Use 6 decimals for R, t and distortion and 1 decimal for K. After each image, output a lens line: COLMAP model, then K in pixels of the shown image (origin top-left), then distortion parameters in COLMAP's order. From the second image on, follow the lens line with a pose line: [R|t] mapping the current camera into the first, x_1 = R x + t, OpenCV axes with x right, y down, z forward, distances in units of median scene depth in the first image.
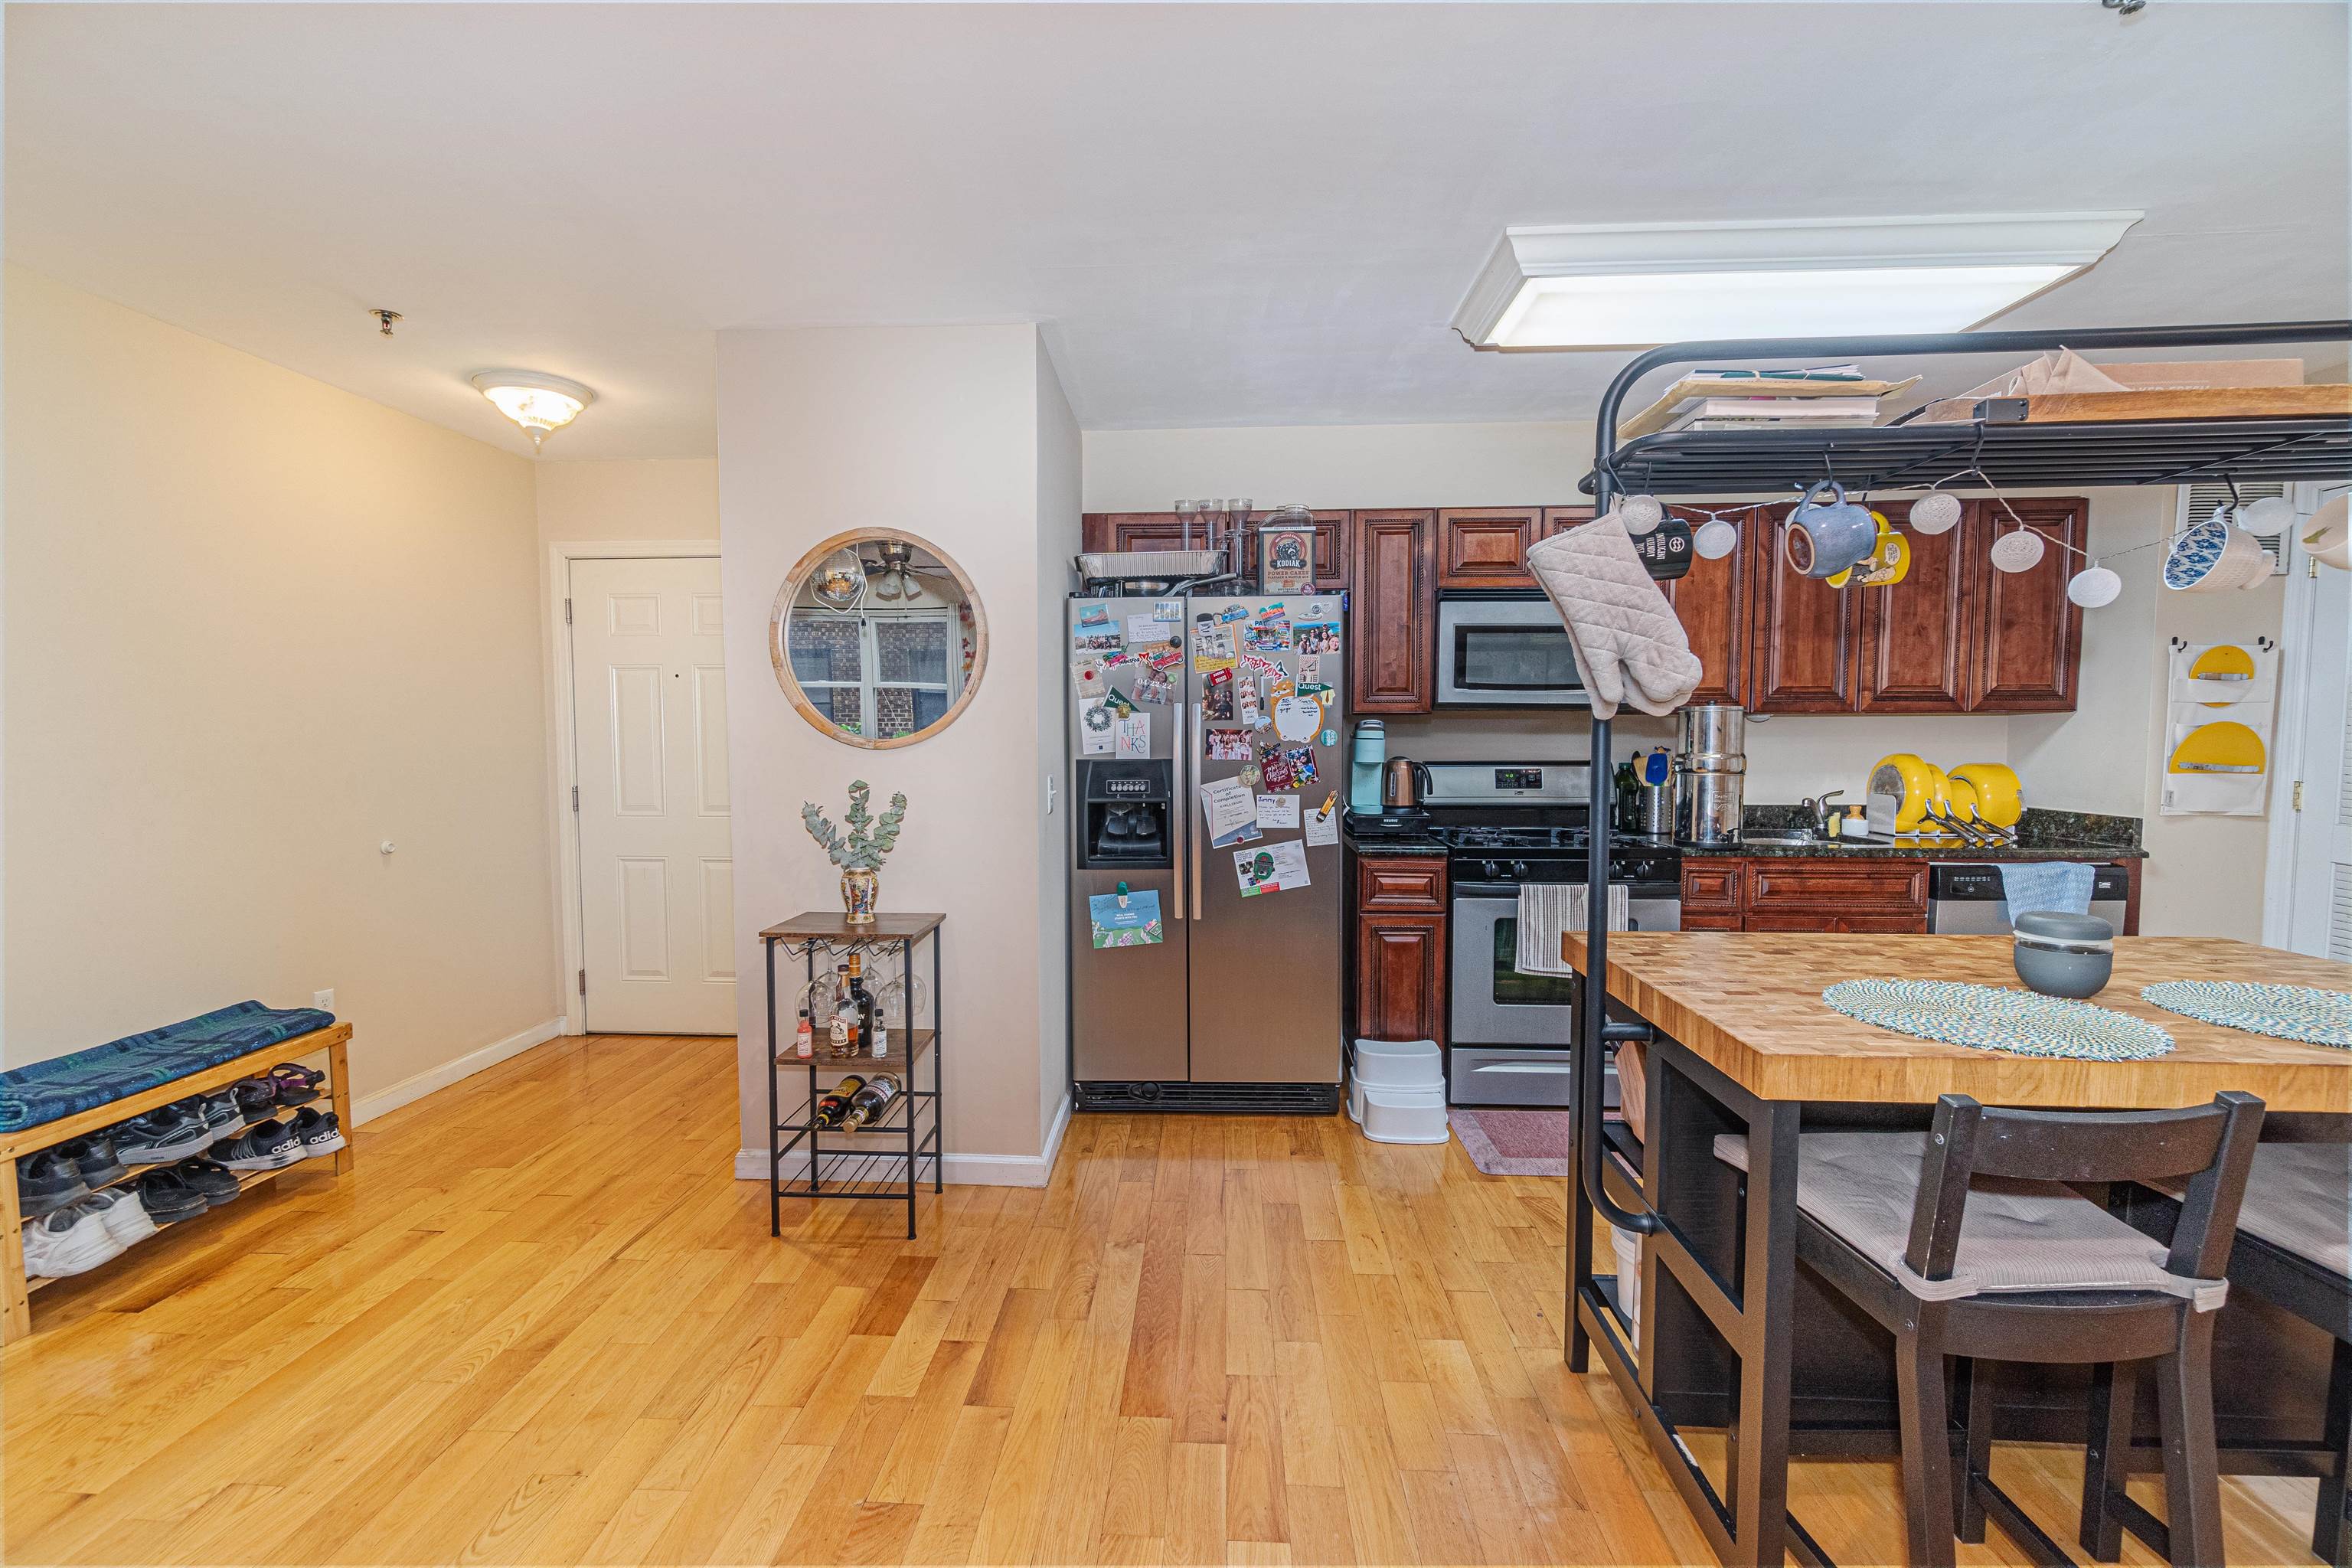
lens RADIAL K [[1002.9, 0, 1163.9], [0, 1002.9, 786.1], [0, 0, 1]] dist [-0.005781, 0.001330]
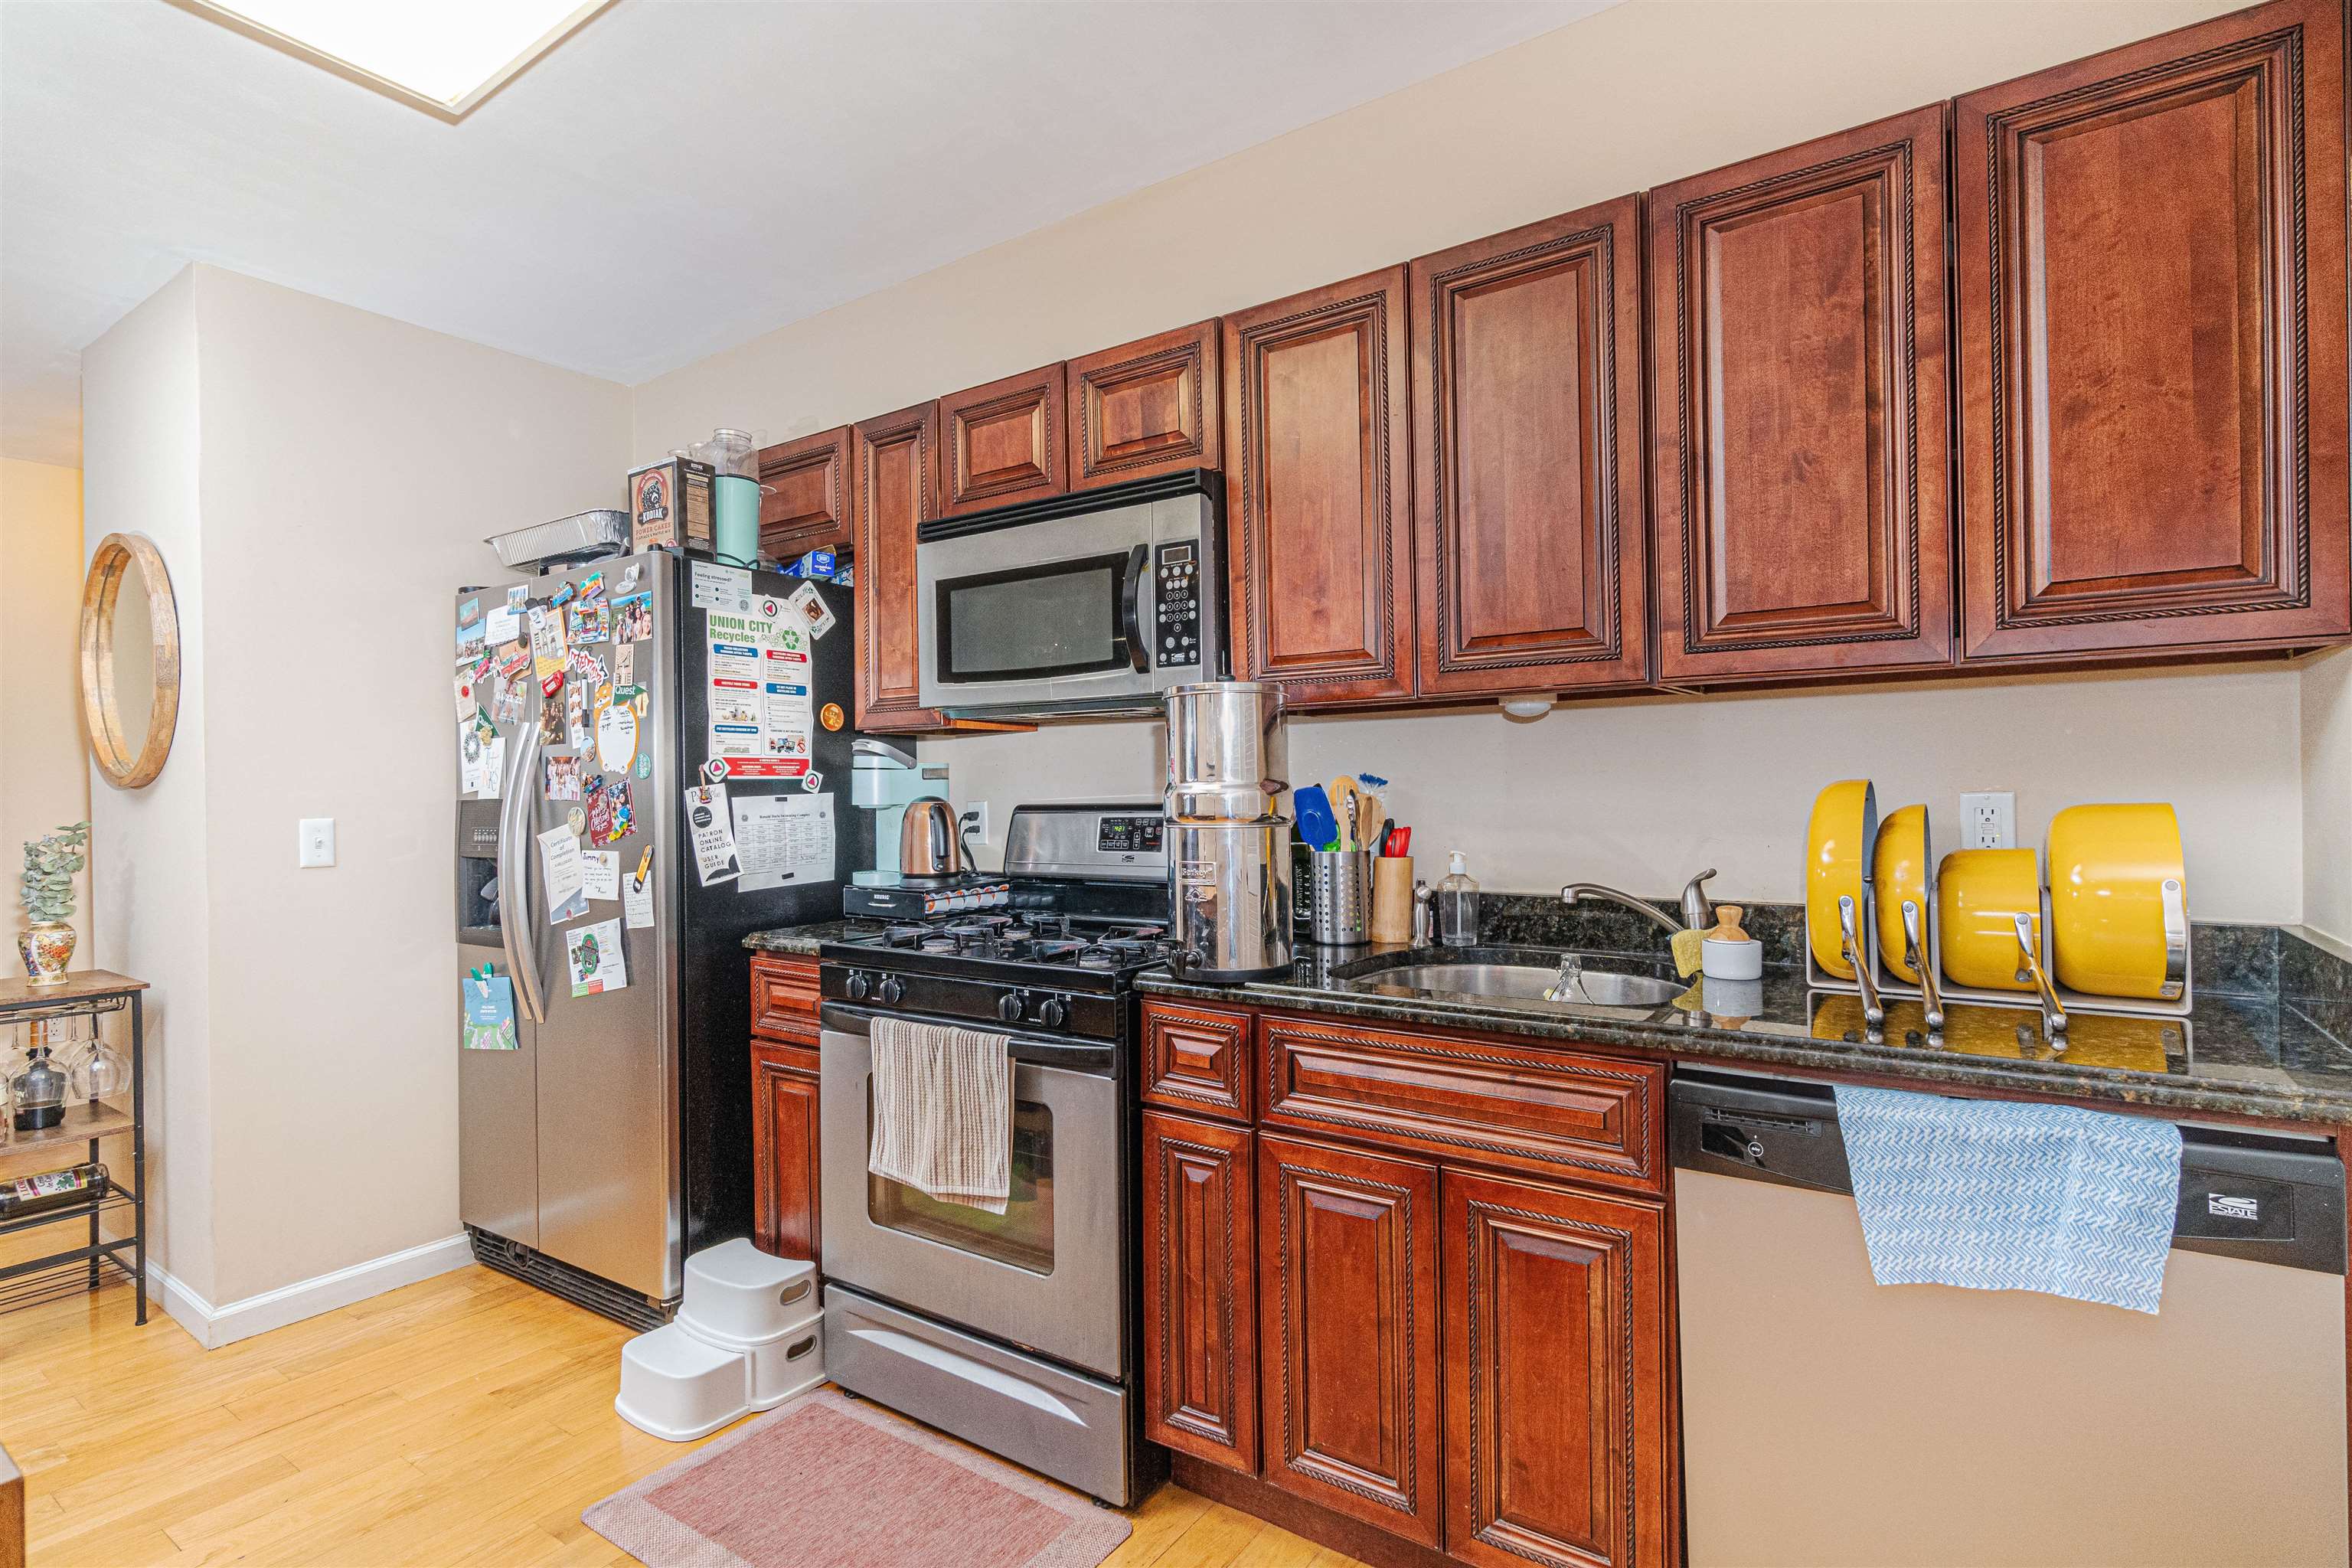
lens RADIAL K [[1140.2, 0, 1166.4], [0, 1140.2, 787.4], [0, 0, 1]] dist [0.001954, -0.000479]
pose [[0.852227, -0.010766, -0.523061, 0.839432], [-0.018144, 0.998579, -0.050116, -0.002115], [0.522857, 0.052200, 0.850821, 0.530754]]
